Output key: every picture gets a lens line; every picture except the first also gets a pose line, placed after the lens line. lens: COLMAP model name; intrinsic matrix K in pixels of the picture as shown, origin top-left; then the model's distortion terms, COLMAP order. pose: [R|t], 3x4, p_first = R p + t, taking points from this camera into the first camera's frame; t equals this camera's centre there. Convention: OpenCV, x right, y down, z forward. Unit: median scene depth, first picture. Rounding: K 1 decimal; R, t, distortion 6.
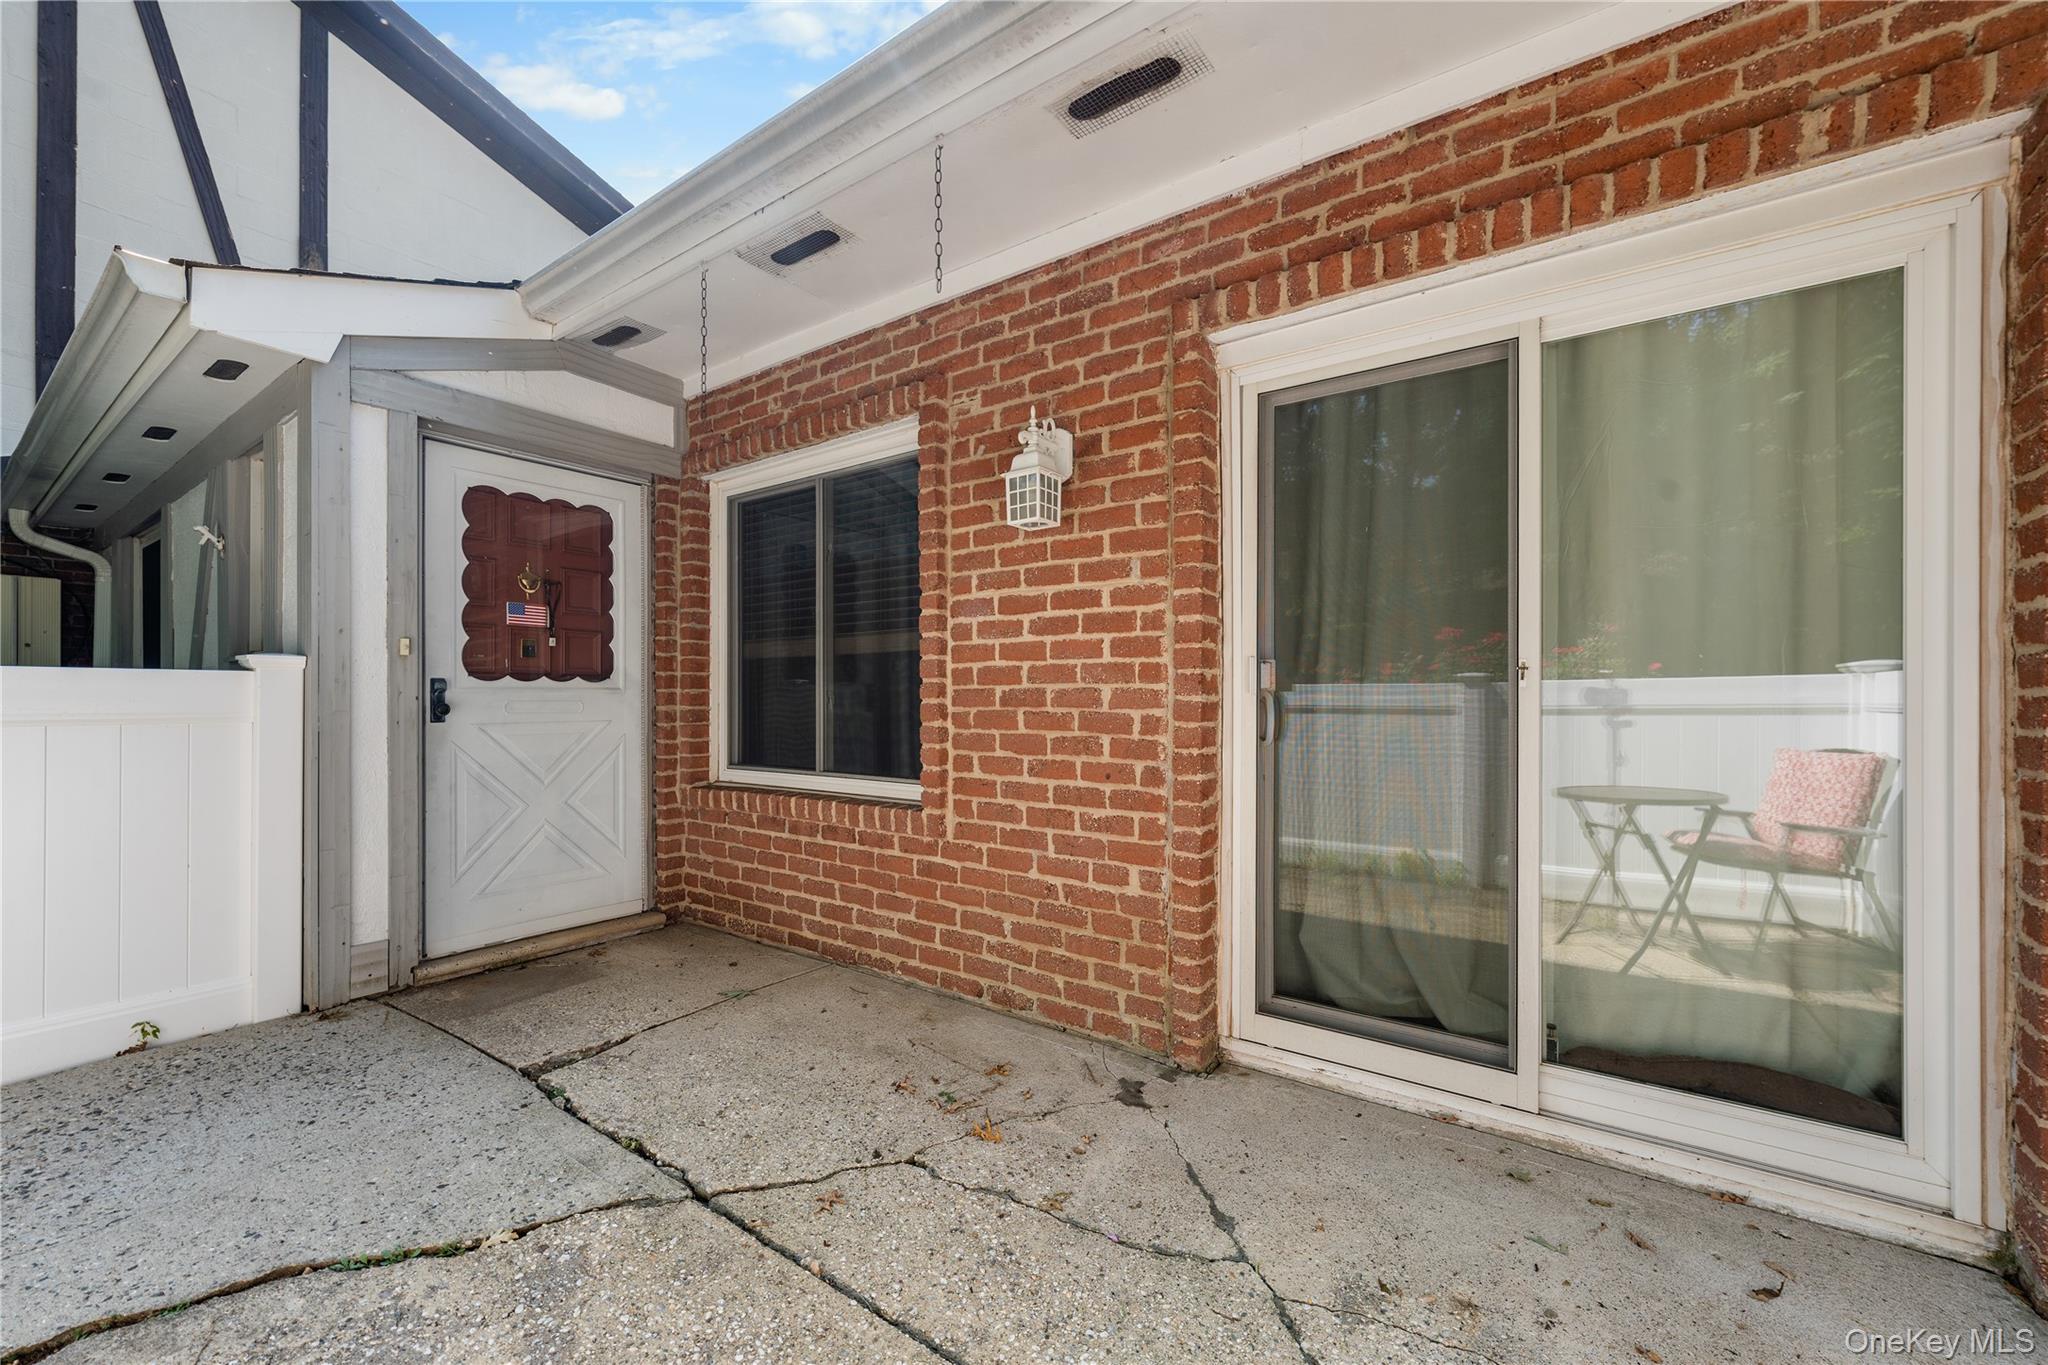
lens RADIAL K [[831.7, 0, 1019.4], [0, 831.7, 692.6], [0, 0, 1]] dist [0.001204, -0.000035]
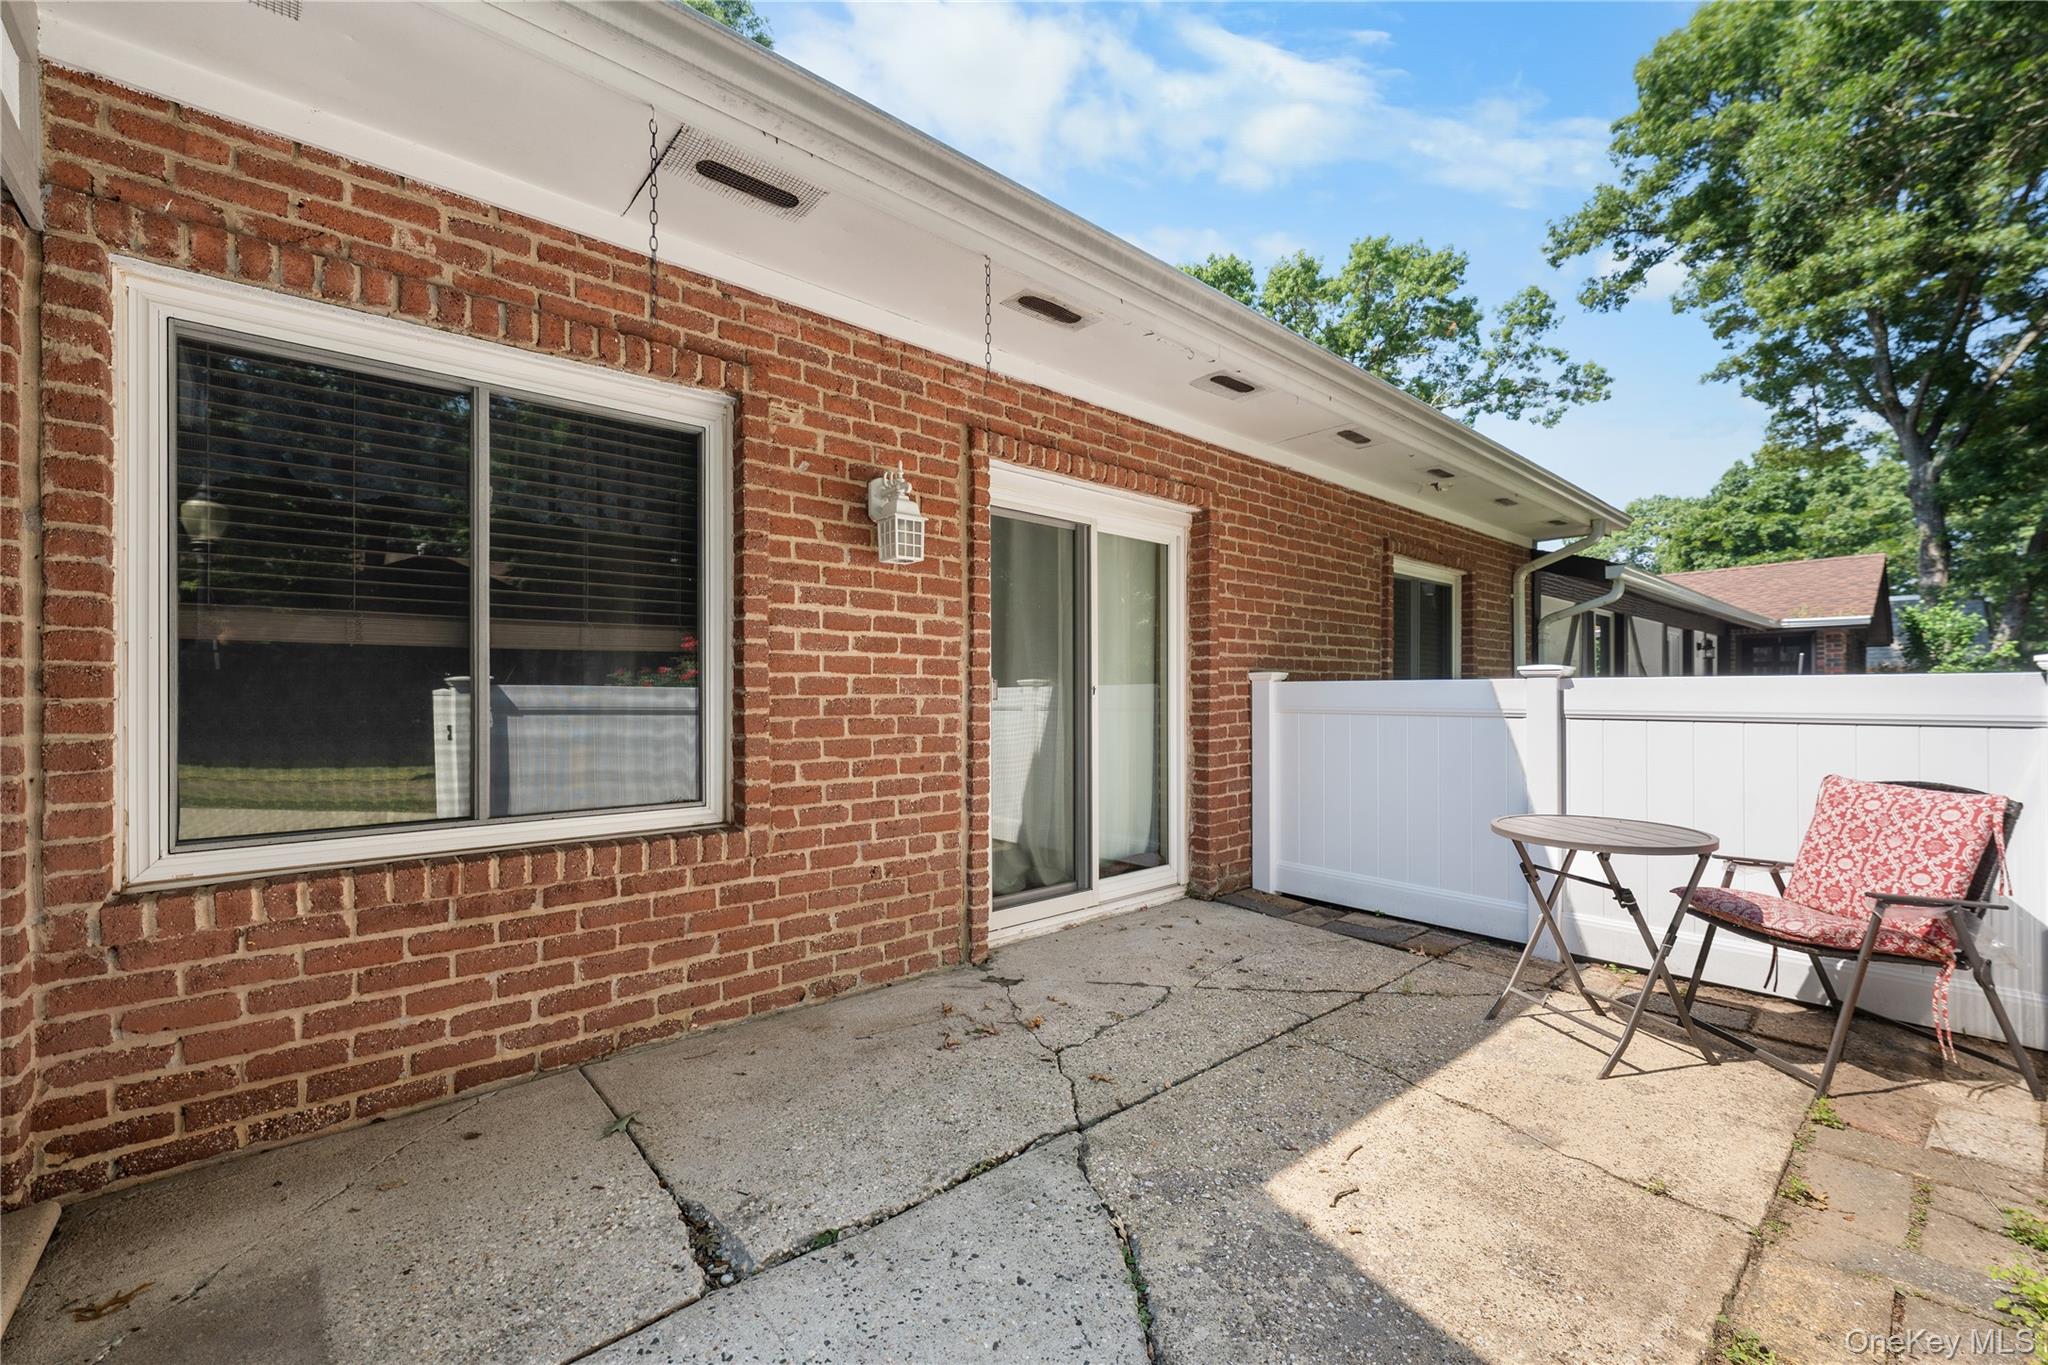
lens RADIAL K [[809.4, 0, 1019.9], [0, 809.4, 695.7], [0, 0, 1]] dist [-0.001358, -0.000239]
pose [[0.221214, 0.002751, 0.975221, -1.029960], [0.000284, 0.999996, -0.002885, -0.005448], [-0.975225, 0.000915, 0.221212, 0.557221]]
